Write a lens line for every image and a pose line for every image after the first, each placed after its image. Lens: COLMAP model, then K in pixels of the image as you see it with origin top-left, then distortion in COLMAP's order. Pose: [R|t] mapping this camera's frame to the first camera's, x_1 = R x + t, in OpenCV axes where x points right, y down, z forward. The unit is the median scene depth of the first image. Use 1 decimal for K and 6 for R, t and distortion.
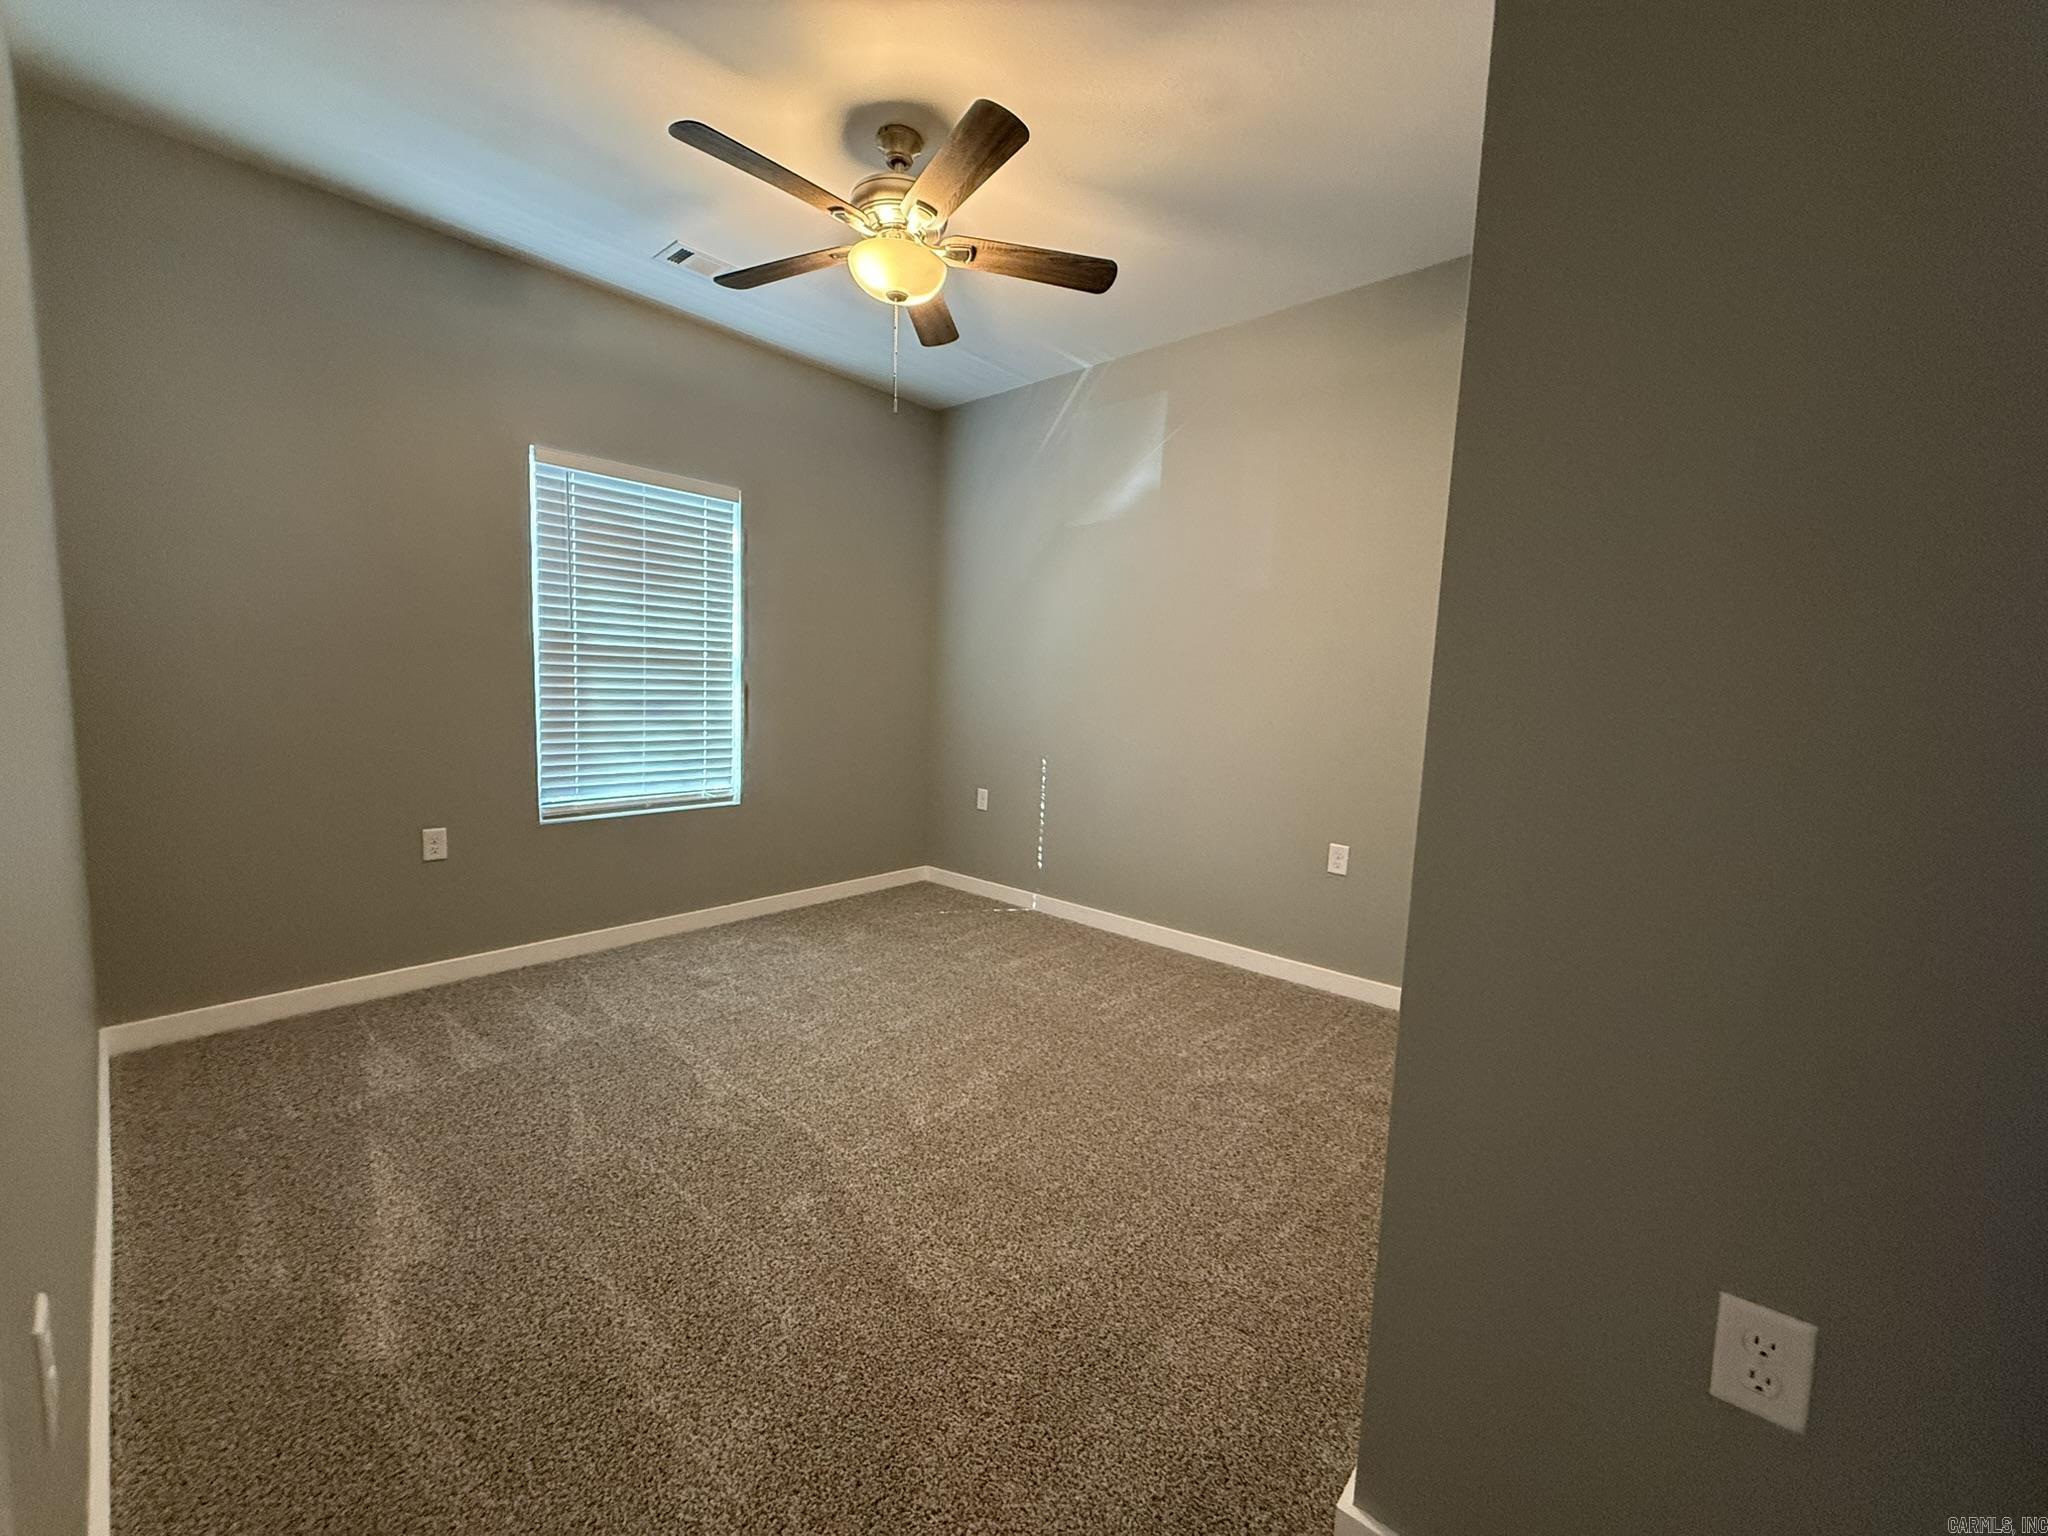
lens RADIAL K [[815.0, 0, 1016.6], [0, 815.0, 764.1], [0, 0, 1]] dist [-0.000060, 0.000119]
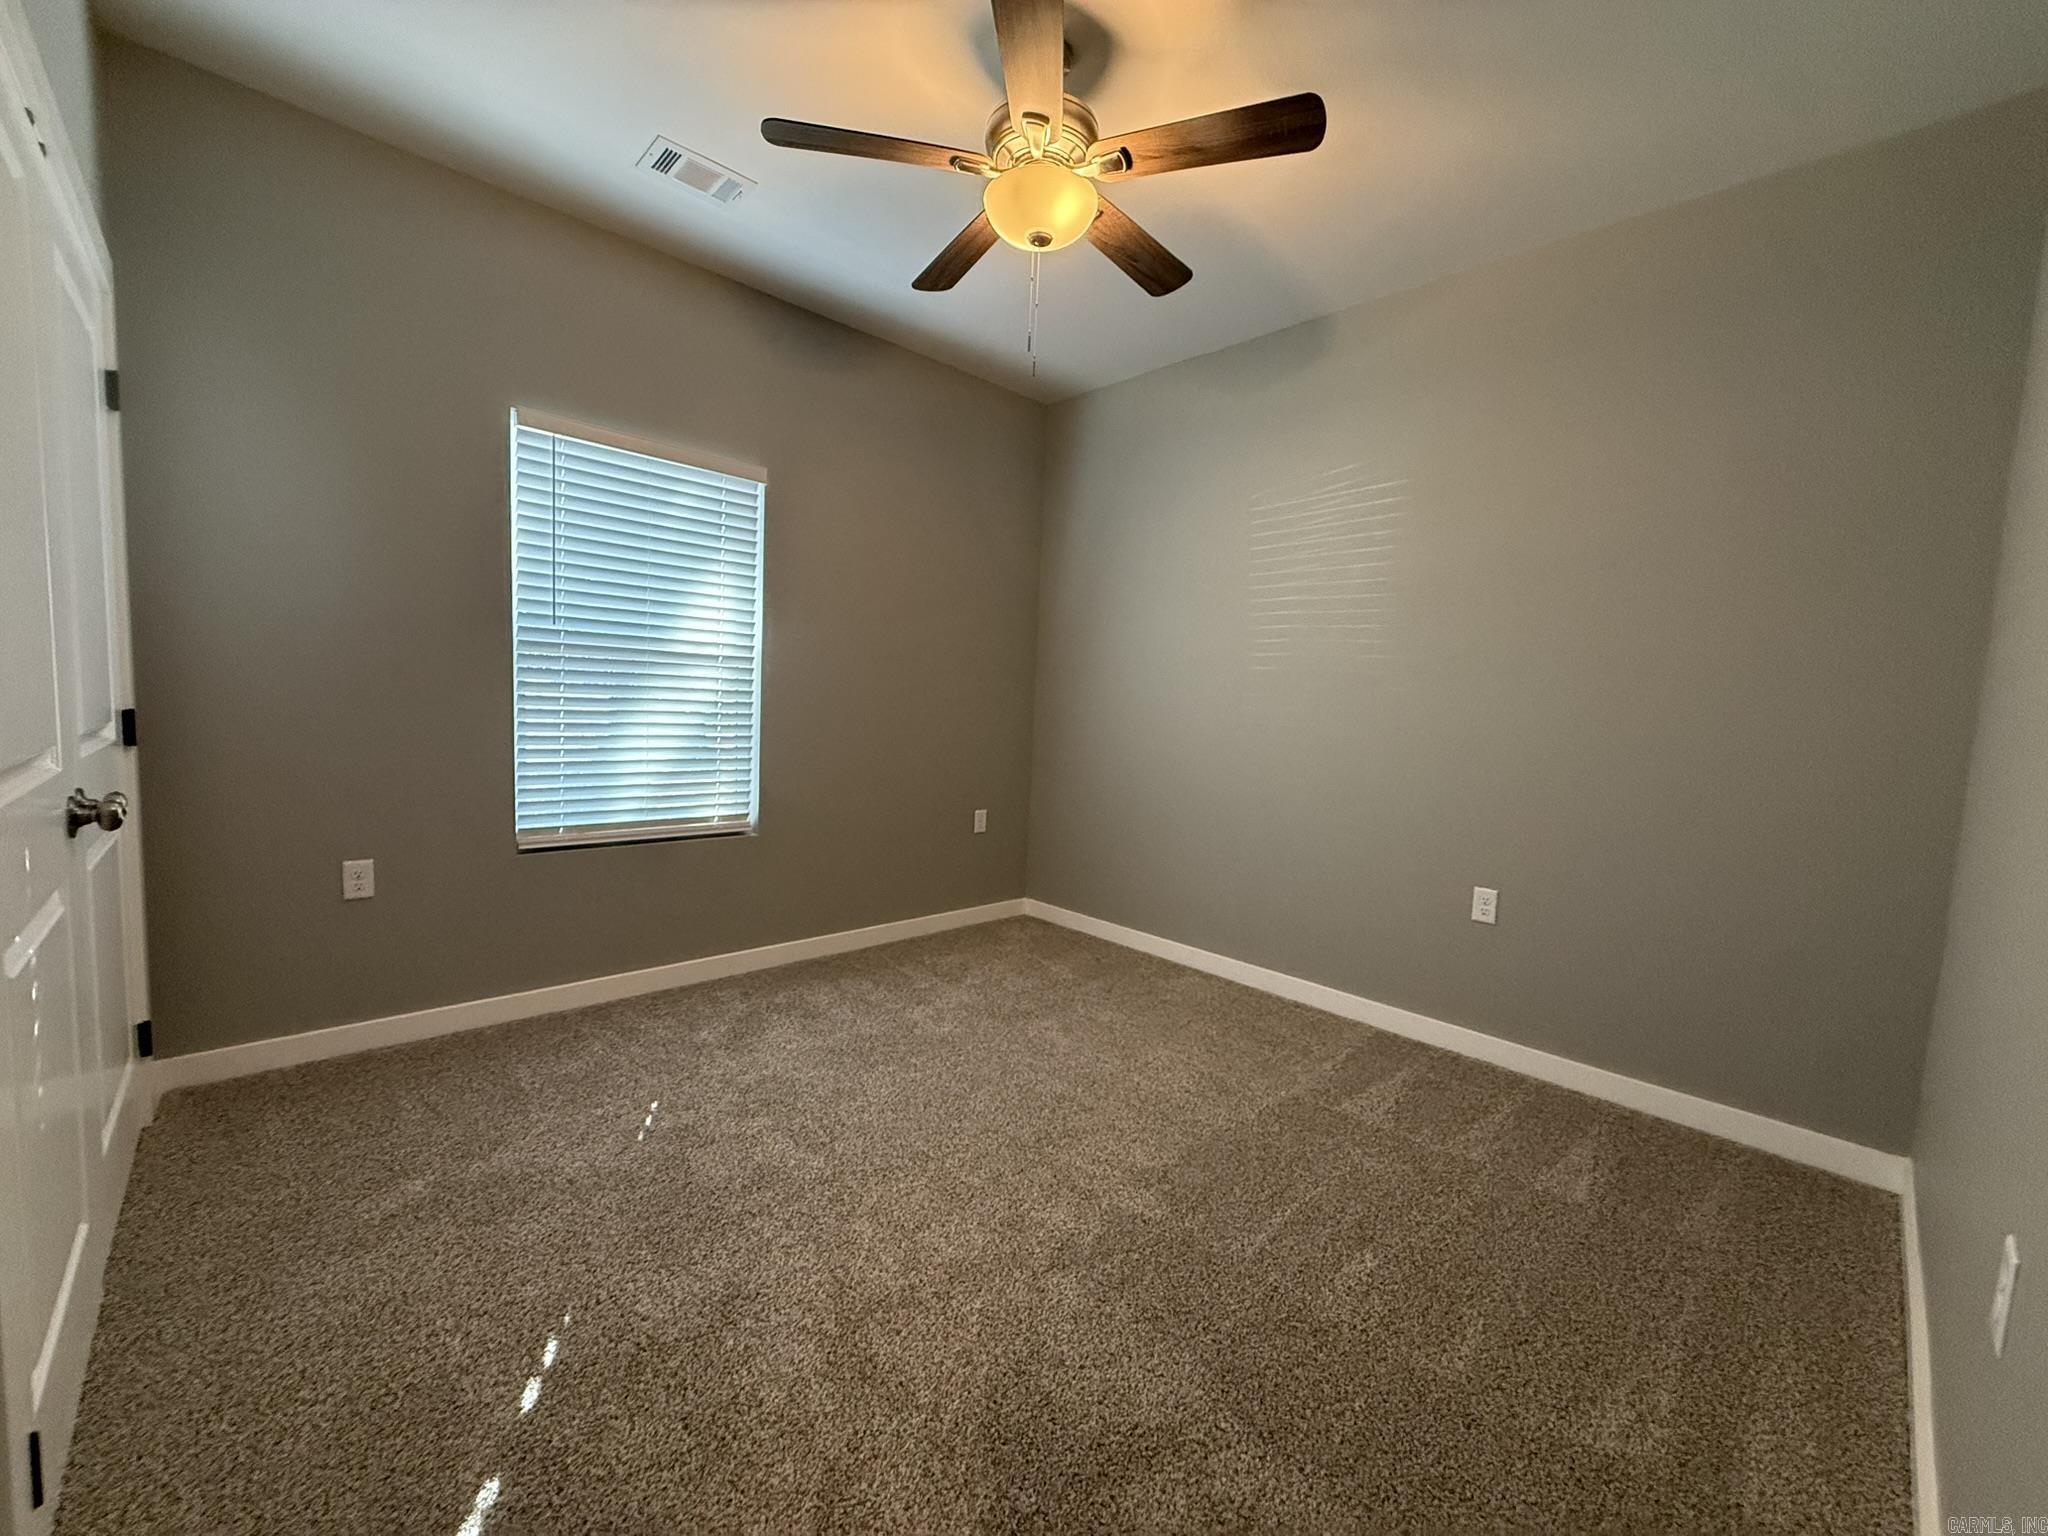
lens RADIAL K [[815.0, 0, 1016.6], [0, 815.0, 764.1], [0, 0, 1]] dist [-0.000060, 0.000119]
pose [[0.983521, -0.020171, -0.179664, 0.062190], [0.015238, 0.999469, -0.028793, 0.012715], [0.180150, 0.025581, 0.983306, 0.237800]]
